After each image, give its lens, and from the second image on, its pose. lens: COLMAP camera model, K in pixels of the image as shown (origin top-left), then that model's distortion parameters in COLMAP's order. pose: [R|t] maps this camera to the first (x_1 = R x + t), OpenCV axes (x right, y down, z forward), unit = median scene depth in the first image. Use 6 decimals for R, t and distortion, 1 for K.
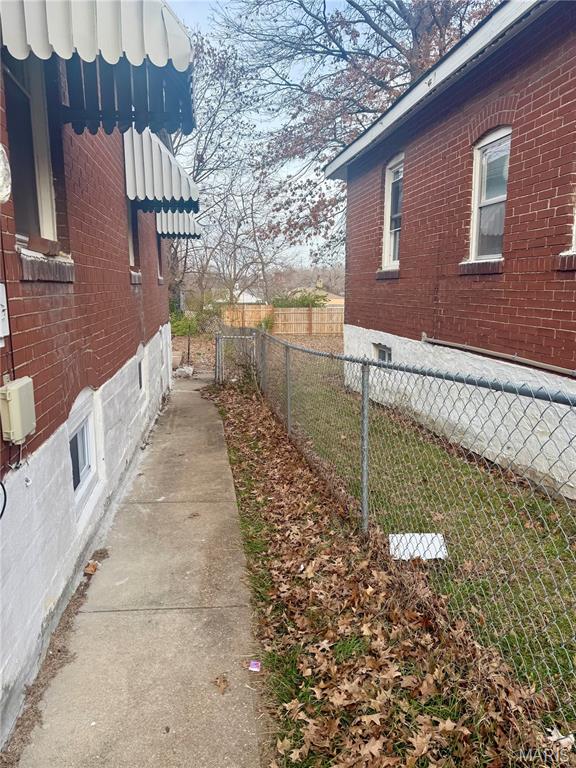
lens RADIAL K [[531.2, 0, 288.0], [0, 531.2, 384.0], [0, 0, 1]] dist [0.000674, 0.000064]
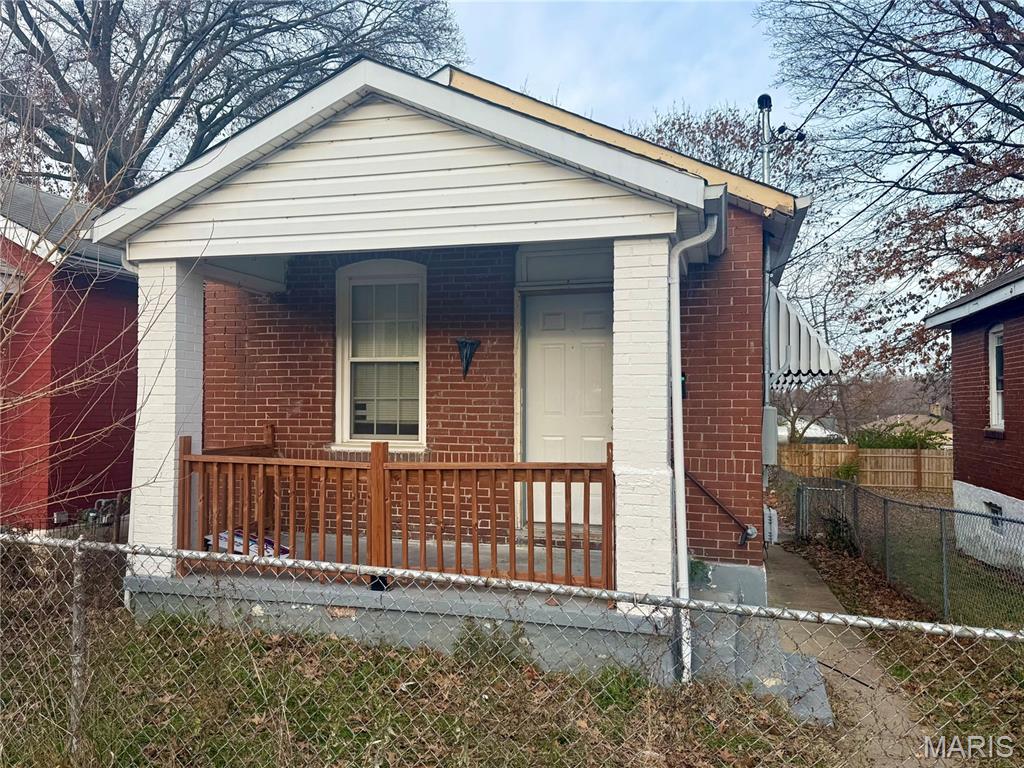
lens RADIAL K [[760.9, 0, 510.5], [0, 760.9, 399.9], [0, 0, 1]] dist [-0.002239, -0.004727]
pose [[0.899277, -0.008783, -0.437291, -0.003745], [-0.077600, 0.980733, -0.179280, 0.029550], [0.430441, 0.195156, 0.881269, -0.330973]]
